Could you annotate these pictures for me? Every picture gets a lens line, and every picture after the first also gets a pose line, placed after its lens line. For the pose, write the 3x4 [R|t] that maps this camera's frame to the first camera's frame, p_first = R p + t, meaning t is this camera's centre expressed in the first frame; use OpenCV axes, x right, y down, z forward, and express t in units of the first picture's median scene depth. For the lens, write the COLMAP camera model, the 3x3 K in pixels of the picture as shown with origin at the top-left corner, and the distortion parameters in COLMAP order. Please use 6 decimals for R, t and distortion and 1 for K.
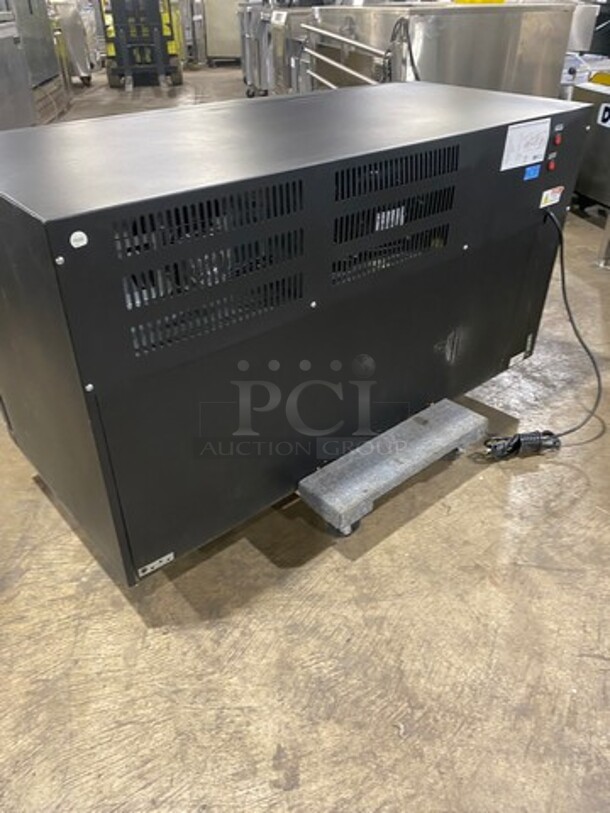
lens RADIAL K [[625.5, 0, 306.9], [0, 625.5, 408.9], [0, 0, 1]] dist [-0.034859, 0.015551]
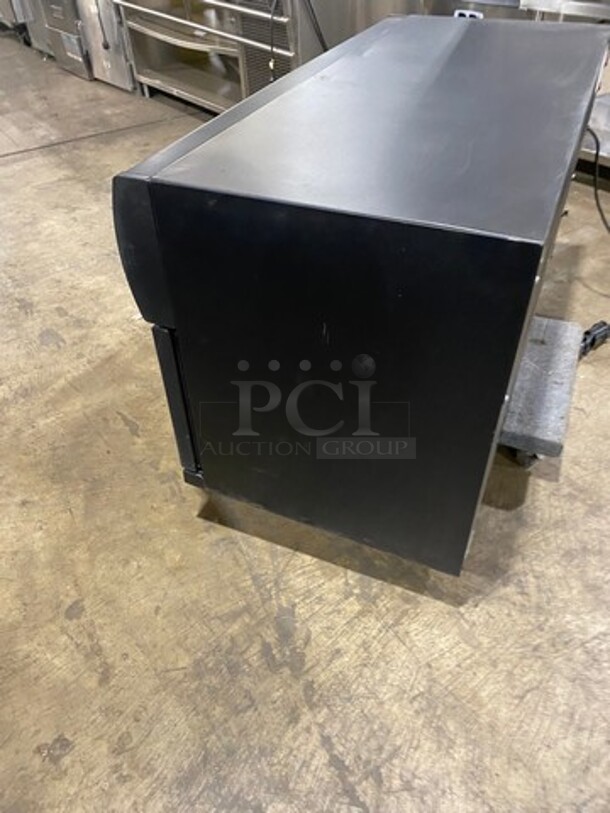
lens RADIAL K [[625.5, 0, 301.2], [0, 625.5, 404.6], [0, 0, 1]] dist [-0.034859, 0.015551]
pose [[0.911852, -0.293298, 0.287233, -0.683390], [0.263056, 0.954616, 0.139677, -0.173086], [-0.315164, -0.051806, 0.947622, 0.136973]]
